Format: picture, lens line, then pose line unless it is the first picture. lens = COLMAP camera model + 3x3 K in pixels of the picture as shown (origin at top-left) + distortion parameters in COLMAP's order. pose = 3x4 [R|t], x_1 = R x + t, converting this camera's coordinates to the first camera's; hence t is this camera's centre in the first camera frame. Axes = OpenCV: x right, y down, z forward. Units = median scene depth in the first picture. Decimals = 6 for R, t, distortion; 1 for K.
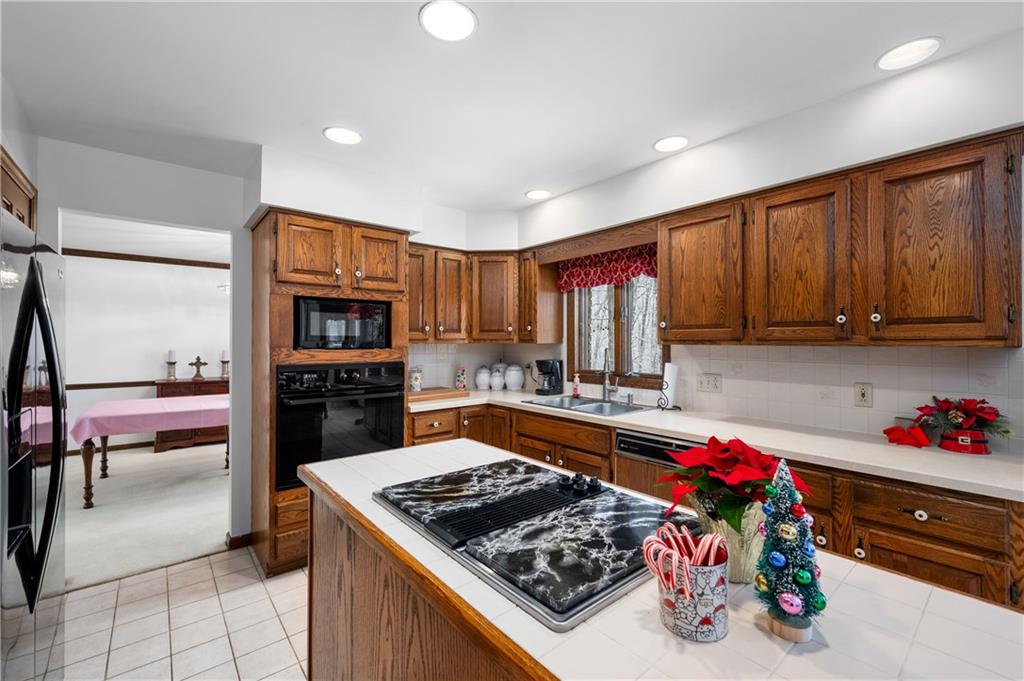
lens RADIAL K [[425.7, 0, 519.7], [0, 425.7, 338.8], [0, 0, 1]] dist [-0.001728, -0.000516]
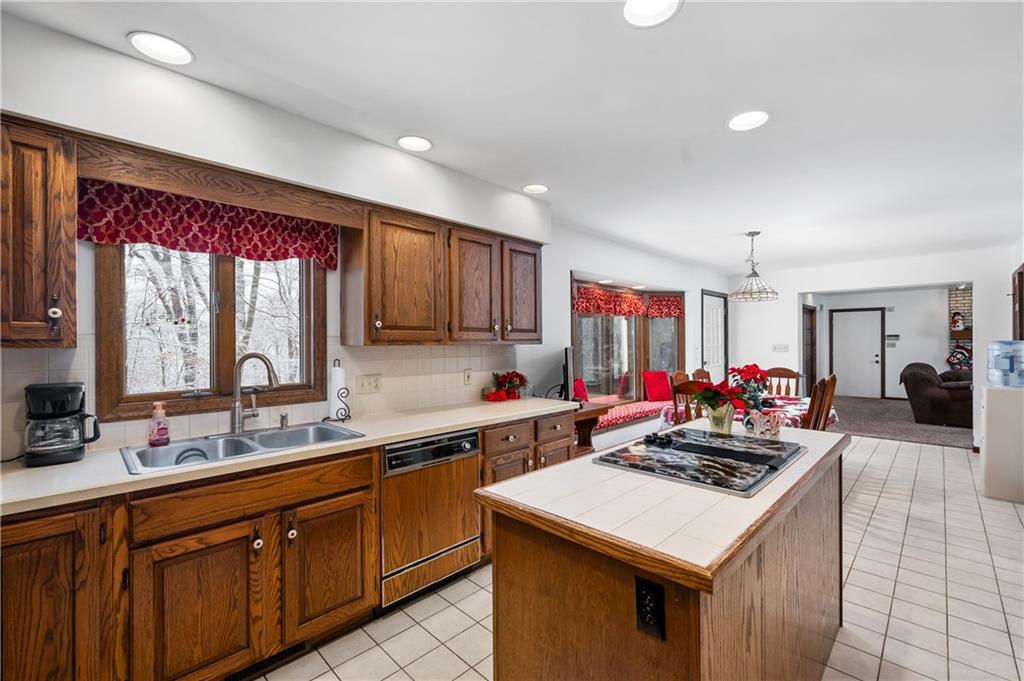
lens RADIAL K [[425.7, 0, 520.0], [0, 425.7, 343.3], [0, 0, 1]] dist [-0.001728, -0.000516]
pose [[-0.084761, -0.003290, 0.996396, -0.553435], [-0.002004, 0.999993, 0.003131, 0.004123], [-0.996399, -0.001732, -0.084767, 0.708541]]
